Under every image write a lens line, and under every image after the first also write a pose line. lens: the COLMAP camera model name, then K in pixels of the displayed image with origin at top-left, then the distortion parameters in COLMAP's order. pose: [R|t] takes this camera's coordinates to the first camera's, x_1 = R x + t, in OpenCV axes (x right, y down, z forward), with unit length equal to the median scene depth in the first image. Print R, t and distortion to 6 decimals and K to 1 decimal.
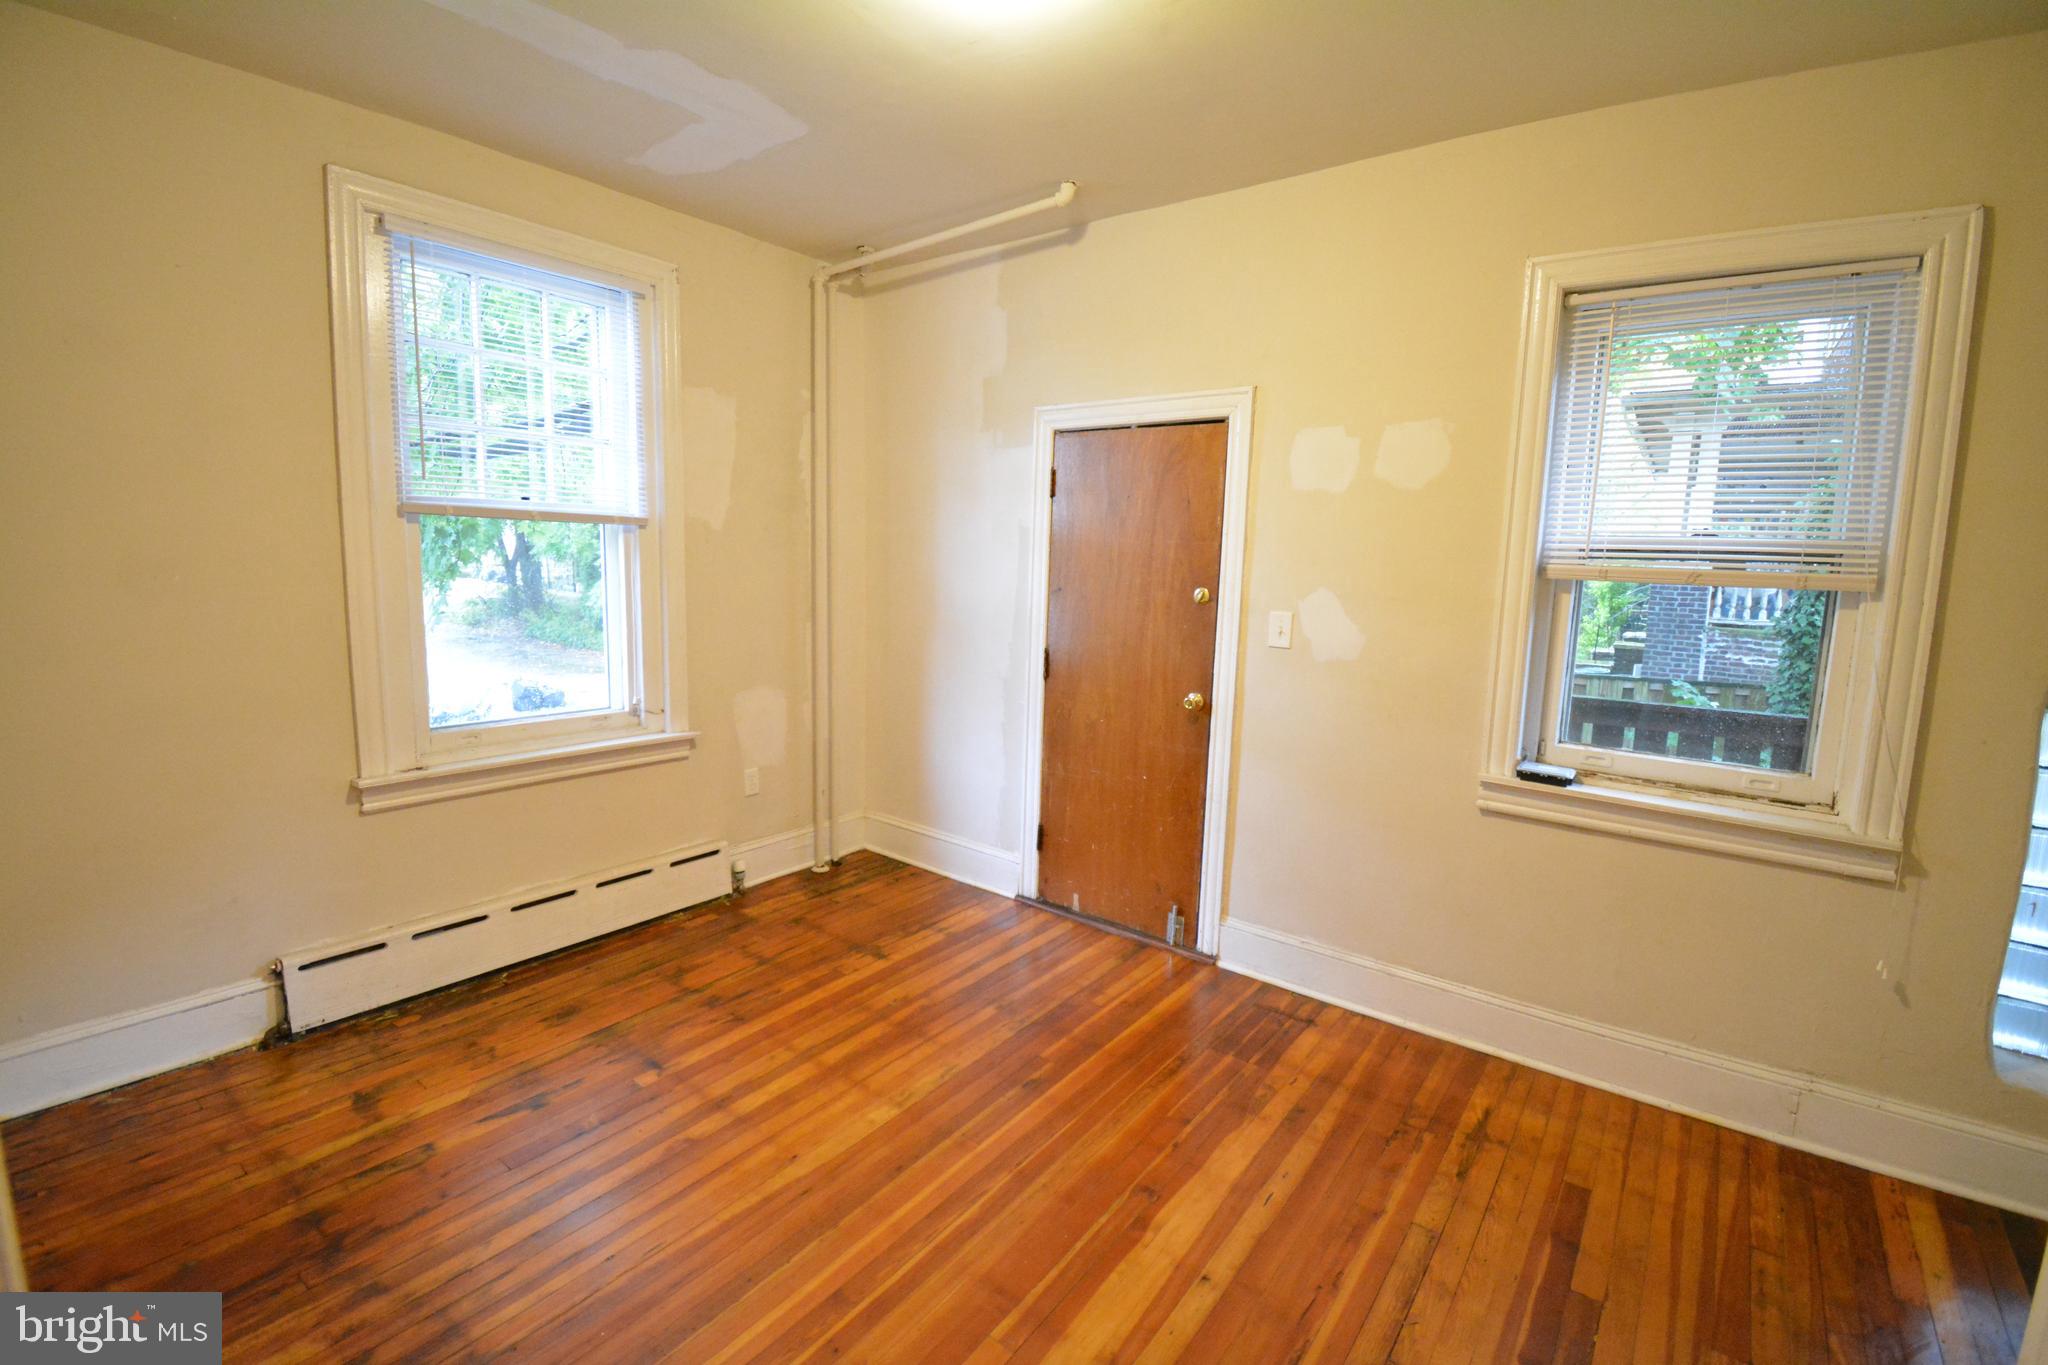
lens RADIAL K [[902.2, 0, 1025.6], [0, 902.2, 671.3], [0, 0, 1]] dist [0.021528, -0.027436]
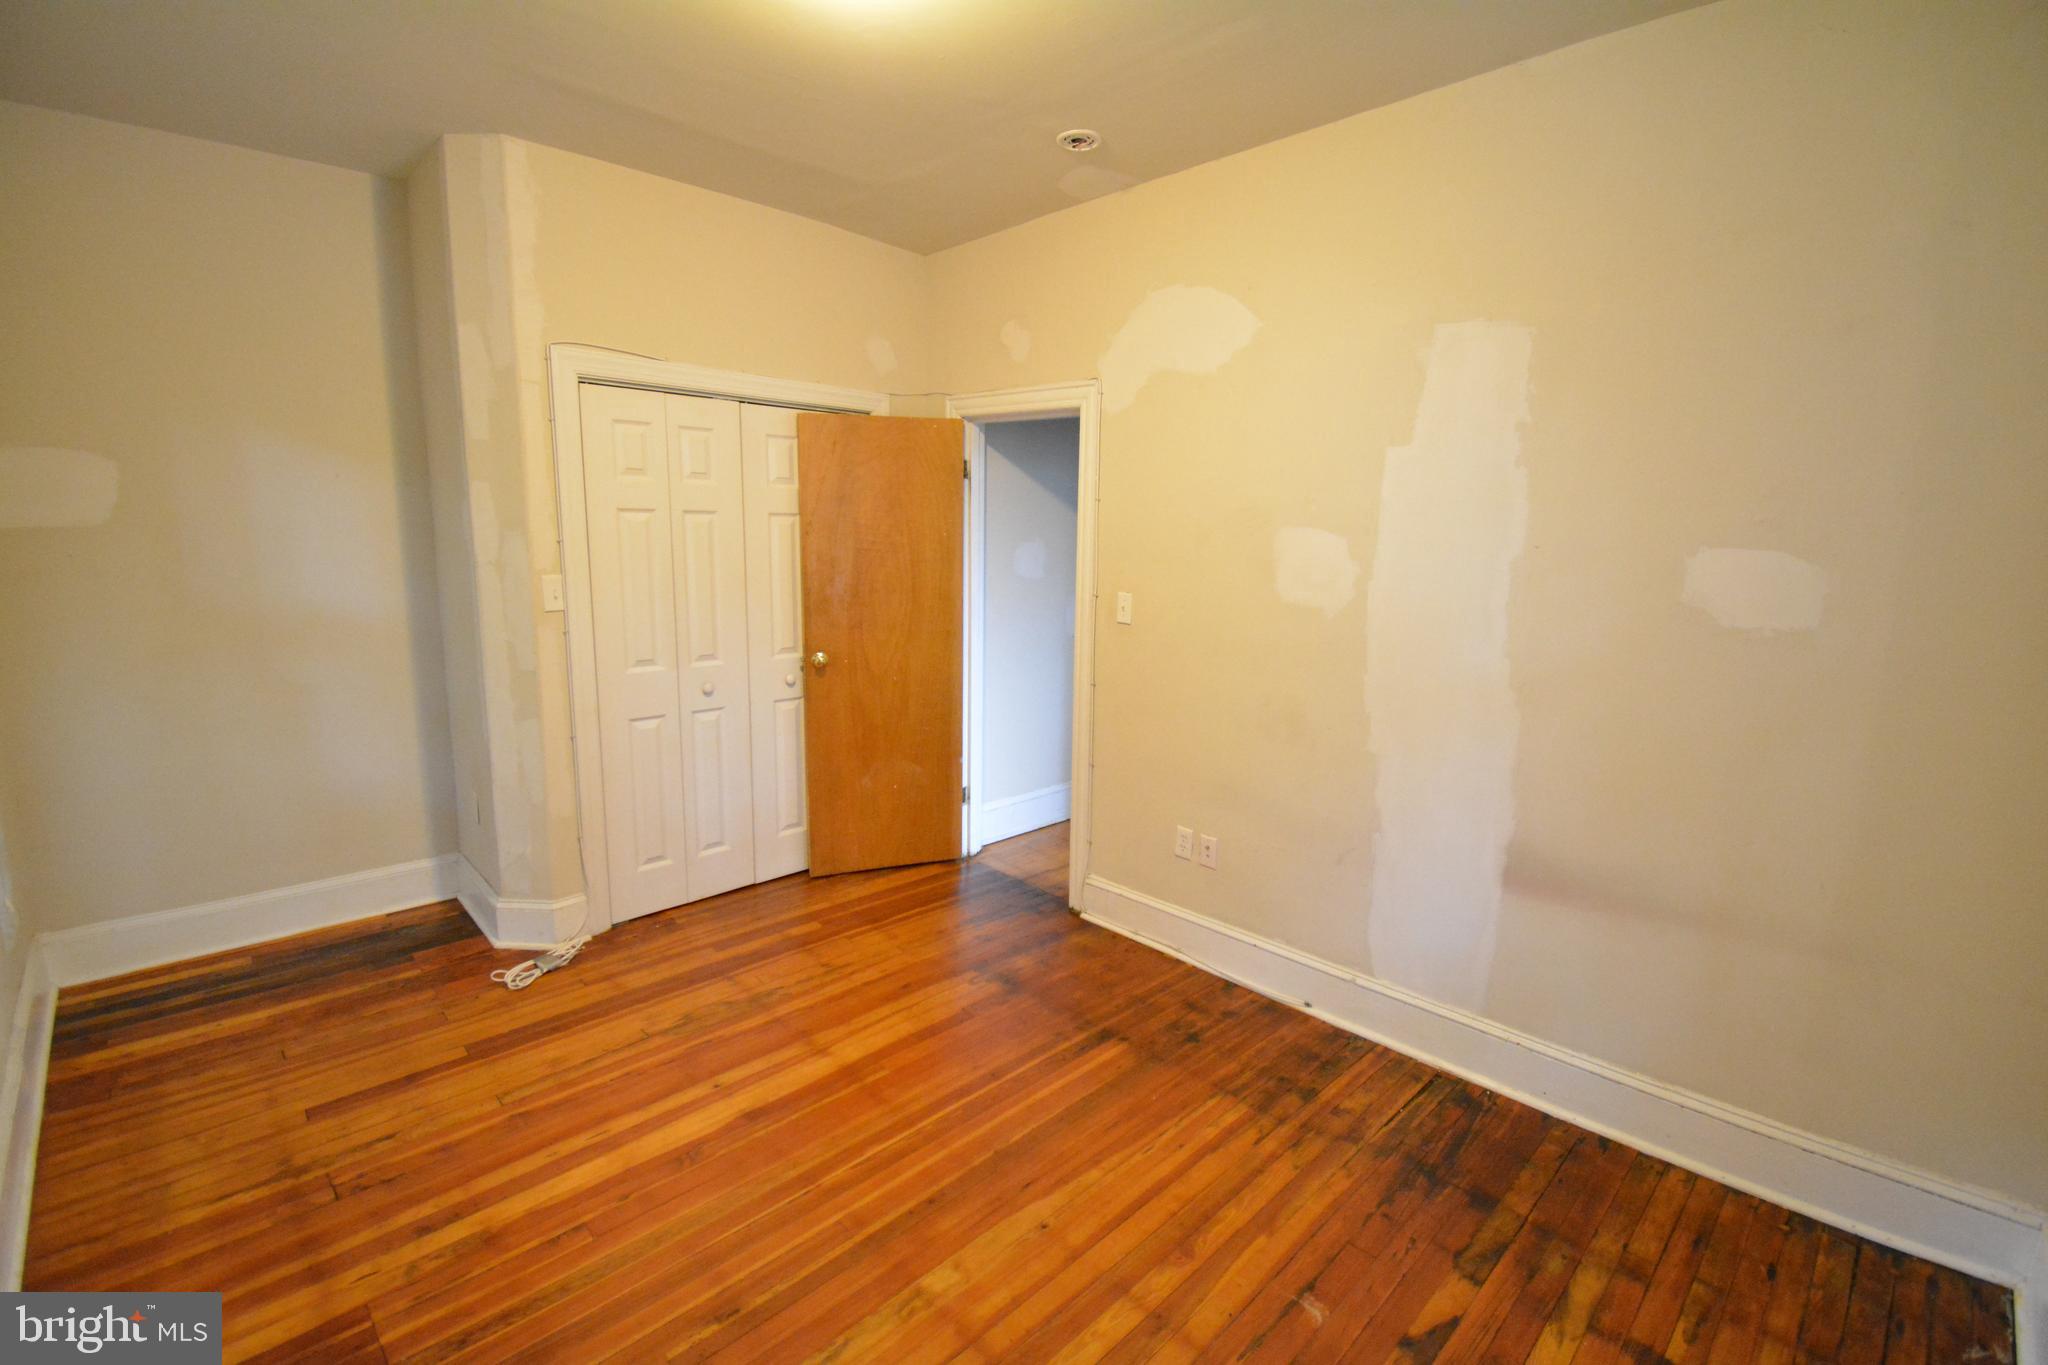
lens RADIAL K [[902.2, 0, 1025.6], [0, 902.2, 671.3], [0, 0, 1]] dist [0.021528, -0.027436]
pose [[-0.988535, -0.069446, 0.134077, -0.327615], [-0.027042, 0.955026, 0.295286, -0.260648], [-0.148554, 0.288275, -0.945954, 1.736520]]
